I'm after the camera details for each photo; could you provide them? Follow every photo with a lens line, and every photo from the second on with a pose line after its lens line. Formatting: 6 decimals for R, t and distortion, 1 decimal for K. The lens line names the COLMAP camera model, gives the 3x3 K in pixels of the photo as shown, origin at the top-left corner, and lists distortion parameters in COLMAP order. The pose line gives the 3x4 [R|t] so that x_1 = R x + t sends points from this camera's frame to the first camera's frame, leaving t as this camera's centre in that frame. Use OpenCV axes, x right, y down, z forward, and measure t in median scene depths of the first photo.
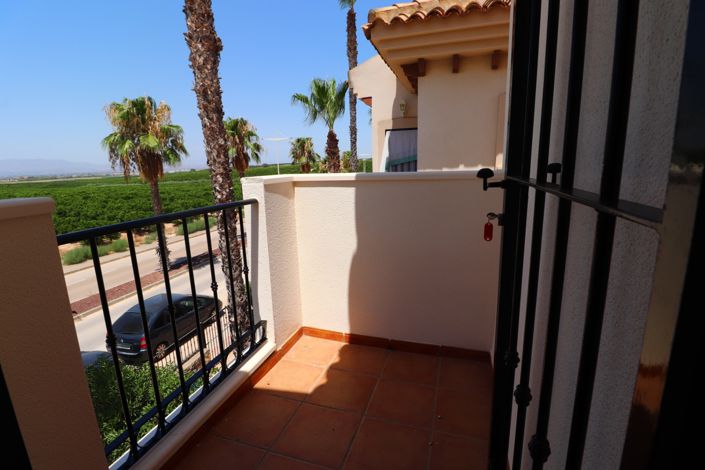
lens RADIAL K [[331.5, 0, 355.4], [0, 331.5, 234.0], [0, 0, 1]] dist [-0.008350, -0.002651]
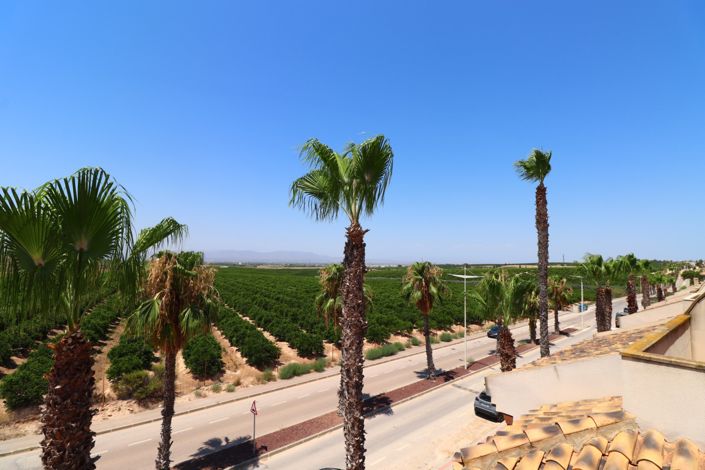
lens RADIAL K [[331.5, 0, 354.7], [0, 331.5, 237.9], [0, 0, 1]] dist [-0.008350, -0.002651]
pose [[0.829061, 0.007212, -0.559111, 0.177301], [-0.151978, 0.965181, -0.212906, -0.597098], [0.538108, 0.261485, 0.801290, -0.001562]]
